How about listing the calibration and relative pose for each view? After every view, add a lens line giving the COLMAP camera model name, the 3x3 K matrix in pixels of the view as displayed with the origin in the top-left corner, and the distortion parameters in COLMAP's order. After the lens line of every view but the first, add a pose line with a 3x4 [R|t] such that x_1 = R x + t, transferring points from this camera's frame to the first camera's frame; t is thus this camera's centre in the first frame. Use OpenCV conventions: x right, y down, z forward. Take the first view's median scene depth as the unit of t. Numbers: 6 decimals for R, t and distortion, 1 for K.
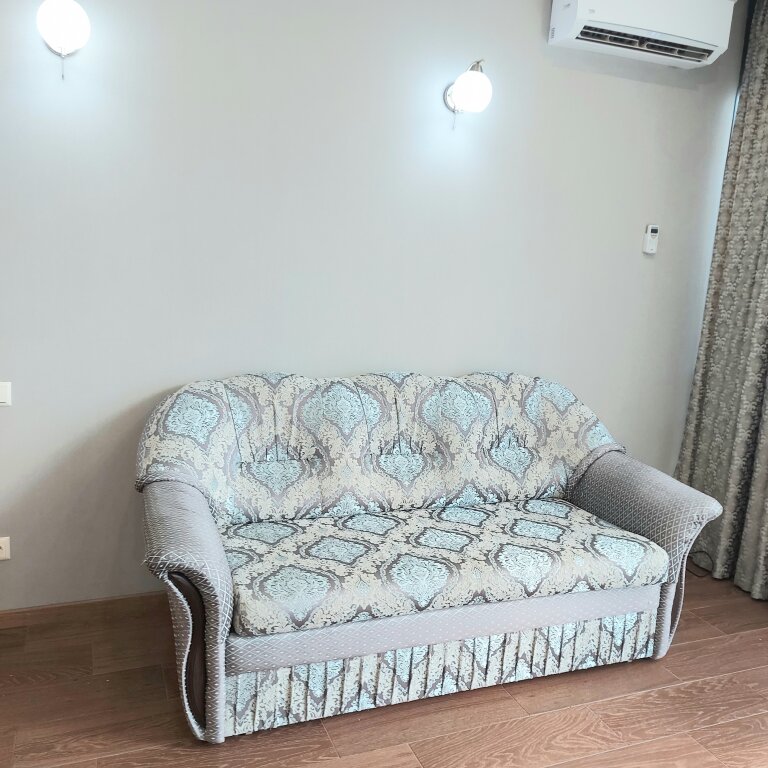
lens RADIAL K [[719.7, 0, 386.3], [0, 719.7, 380.9], [0, 0, 1]] dist [0.103605, -0.140708]
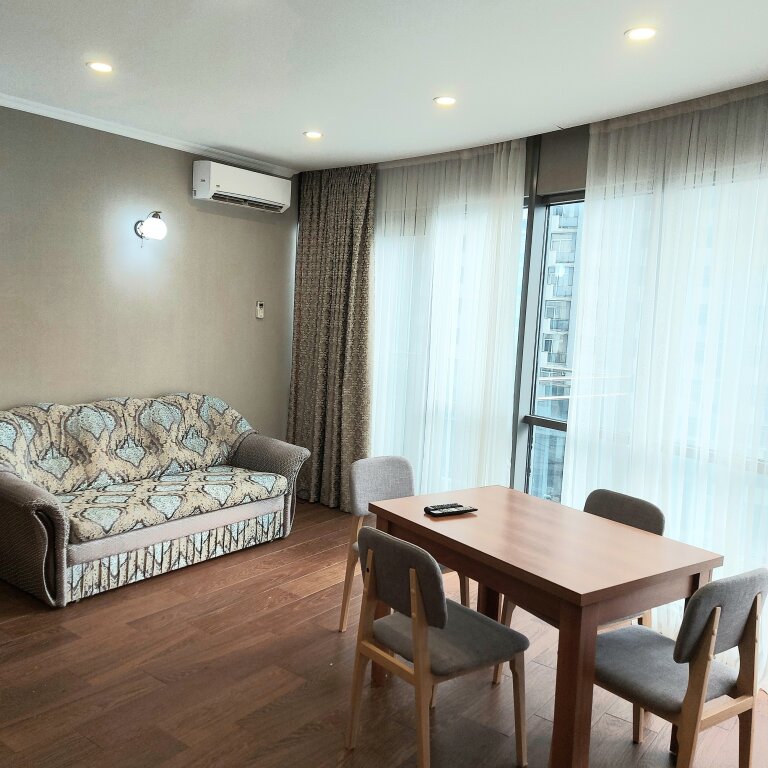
lens RADIAL K [[719.7, 0, 386.3], [0, 719.7, 380.9], [0, 0, 1]] dist [0.103605, -0.140708]
pose [[0.855067, -0.066353, 0.514255, -0.346089], [0.088890, 0.995854, -0.019308, 0.038669], [-0.510842, 0.062222, 0.857420, -0.770383]]
